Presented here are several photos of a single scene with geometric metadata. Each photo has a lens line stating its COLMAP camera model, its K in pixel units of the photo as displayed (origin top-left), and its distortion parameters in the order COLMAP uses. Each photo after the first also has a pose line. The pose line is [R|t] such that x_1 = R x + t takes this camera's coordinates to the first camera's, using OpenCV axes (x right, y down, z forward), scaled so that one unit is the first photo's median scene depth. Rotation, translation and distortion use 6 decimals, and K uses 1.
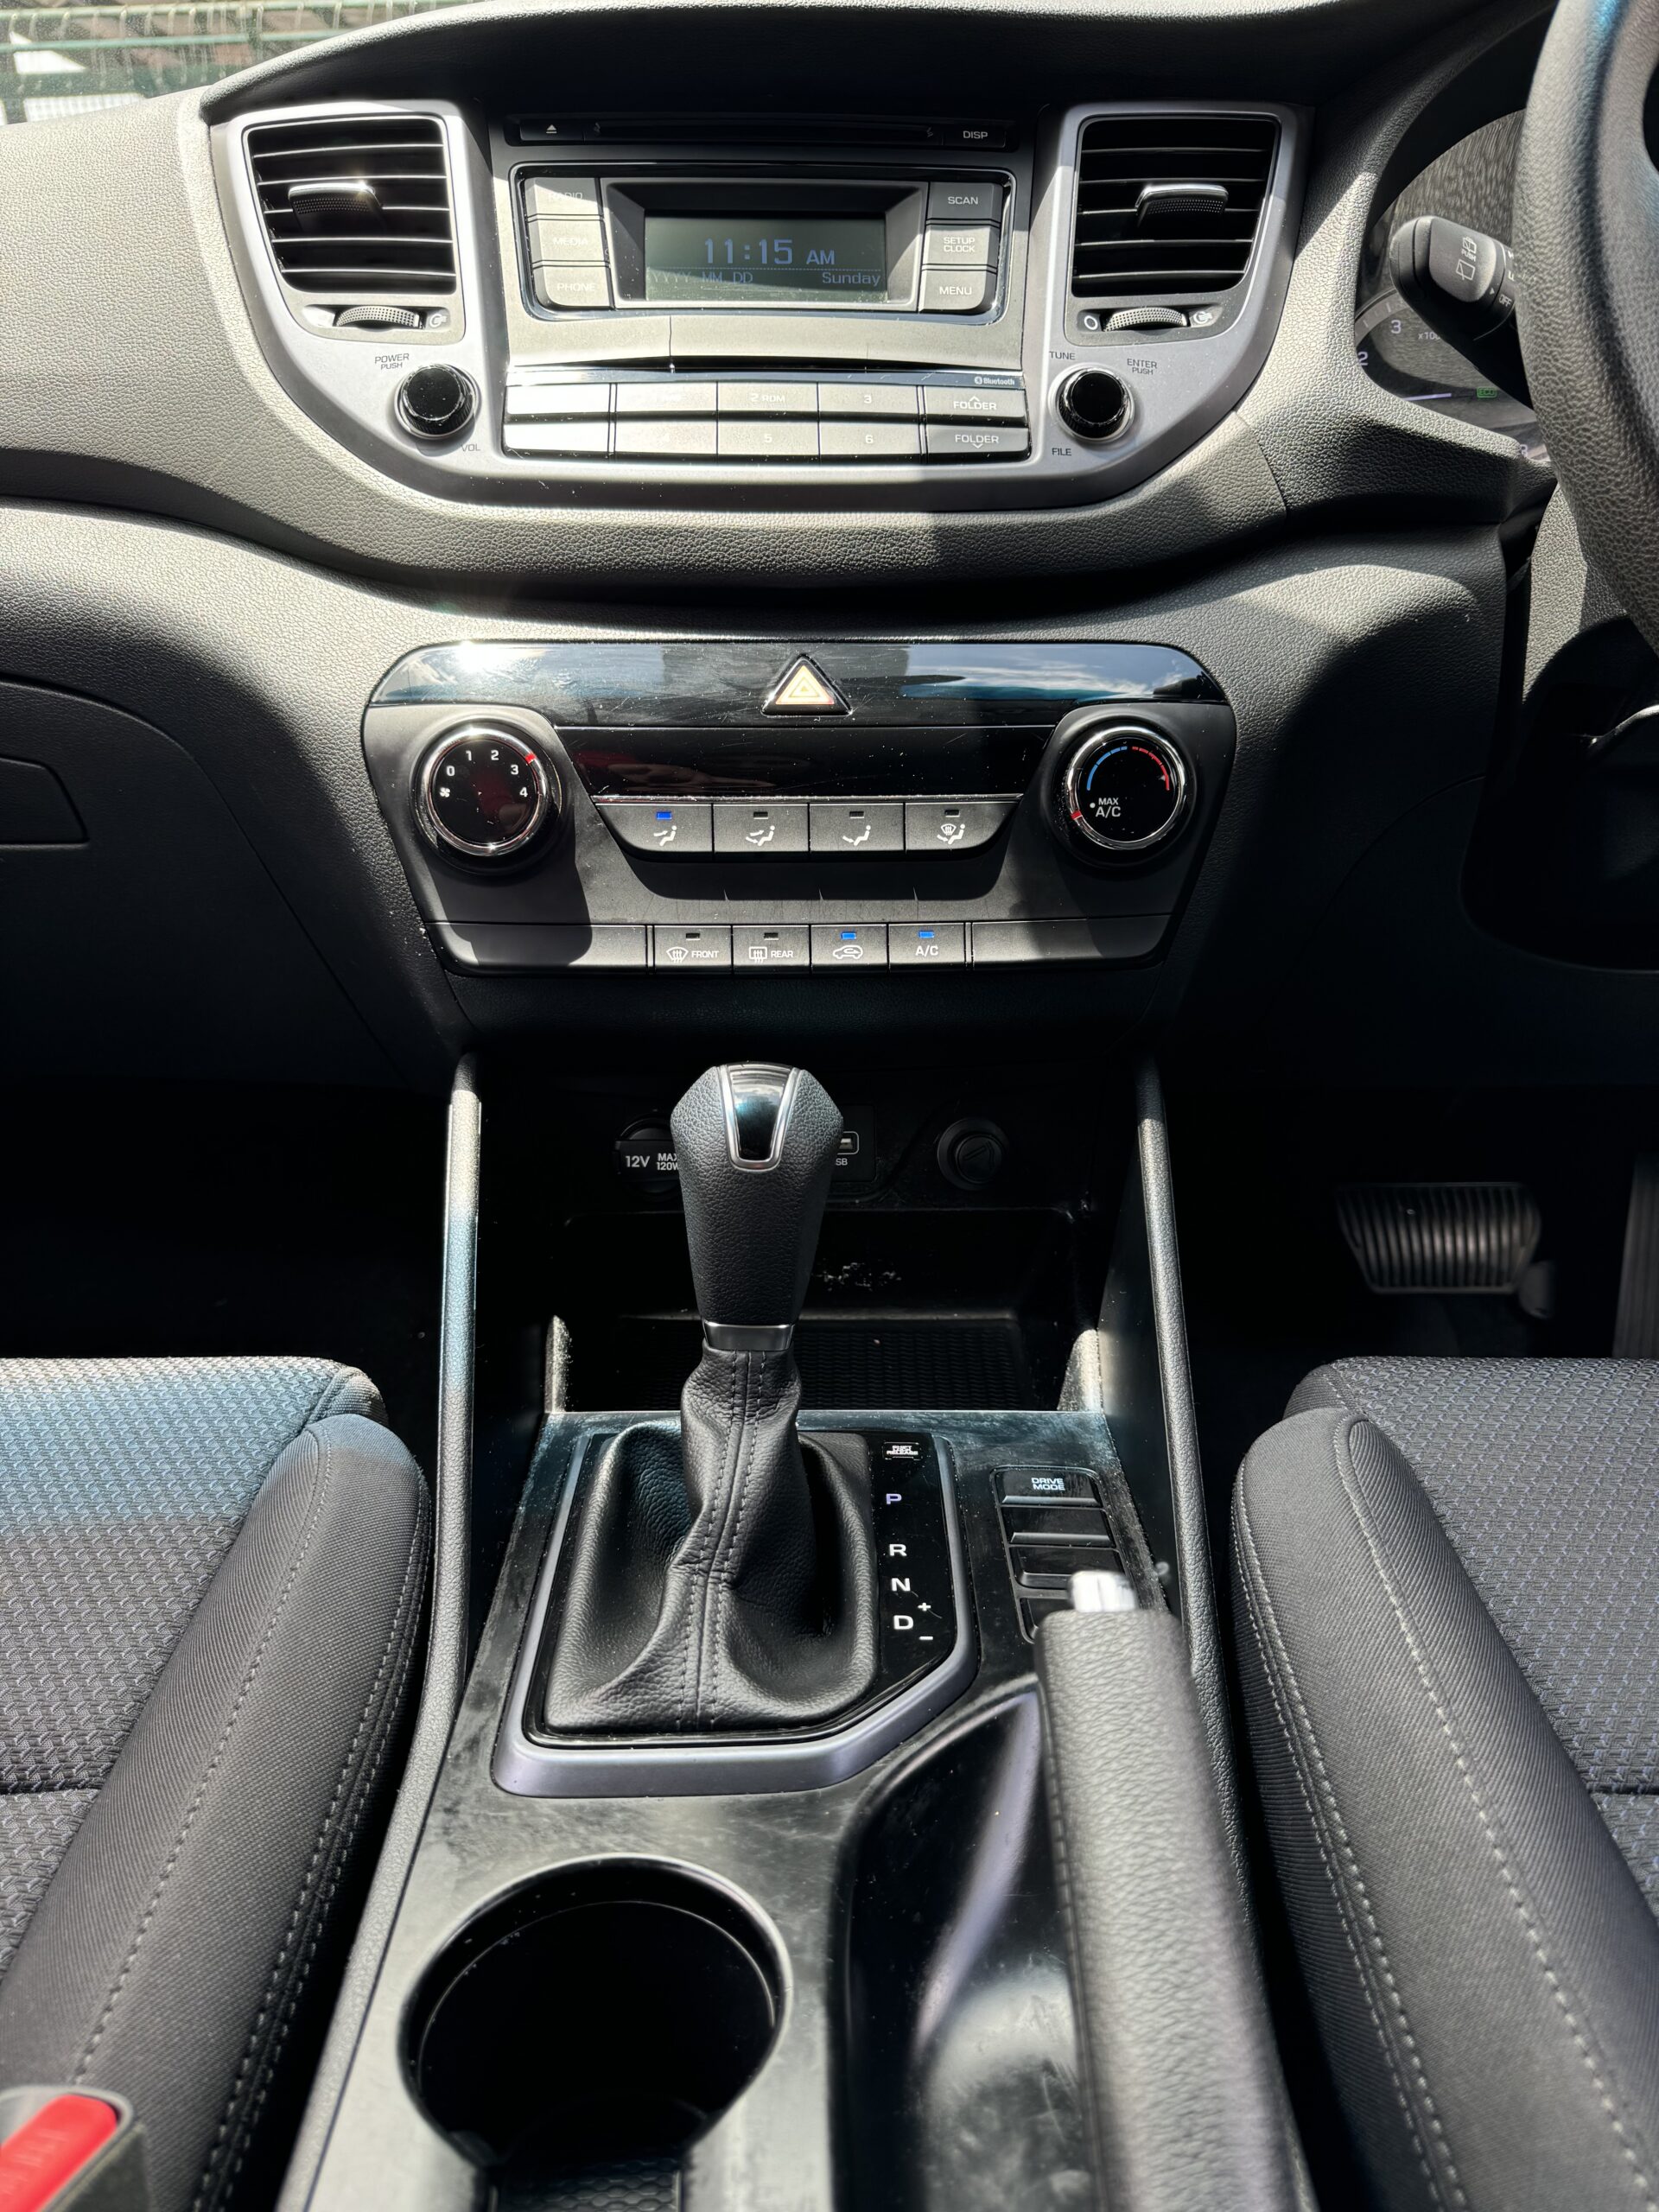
lens RADIAL K [[1527.0, 0, 821.6], [0, 1527.0, 1133.8], [0, 0, 1]] dist [0.109693, -0.151188]
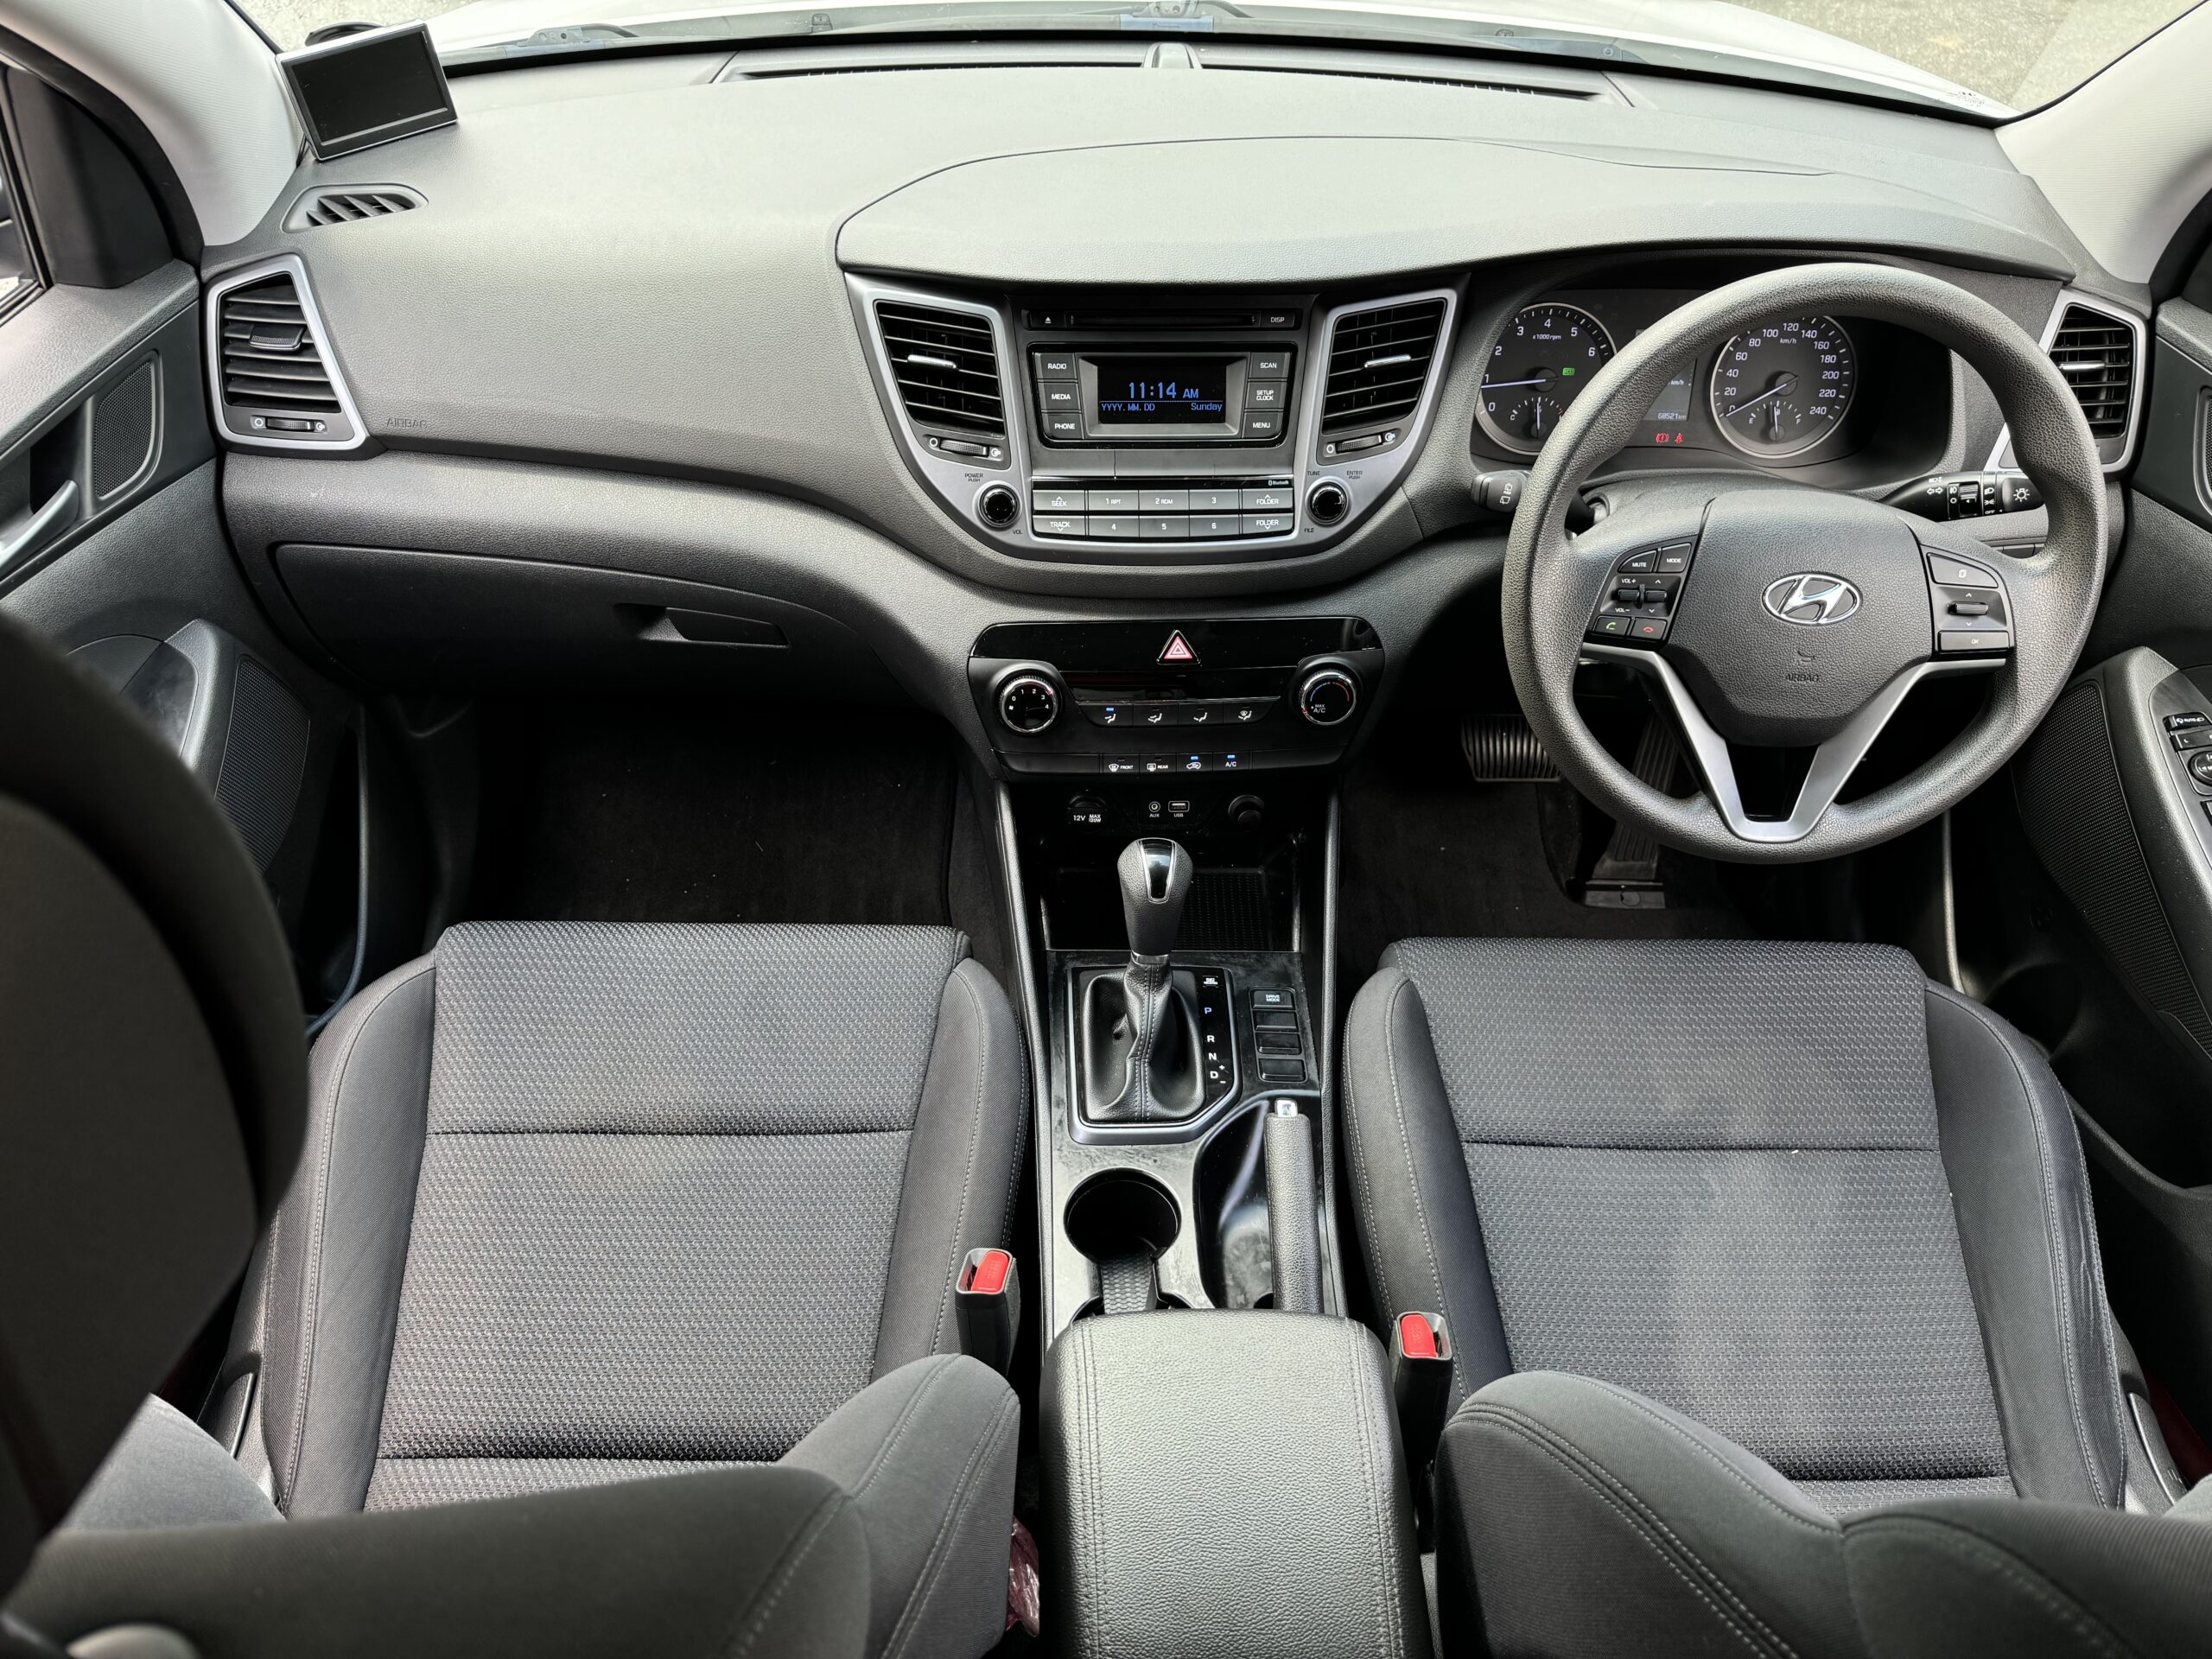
lens RADIAL K [[1553.7, 0, 1106.0], [0, 1553.7, 829.5], [0, 0, 1]] dist [0.282844, 0.000029]
pose [[0.999500, 0.005557, 0.031135, -0.181987], [-0.016958, 0.925122, 0.379290, -0.906966], [-0.026696, -0.379629, 0.924754, -1.096553]]
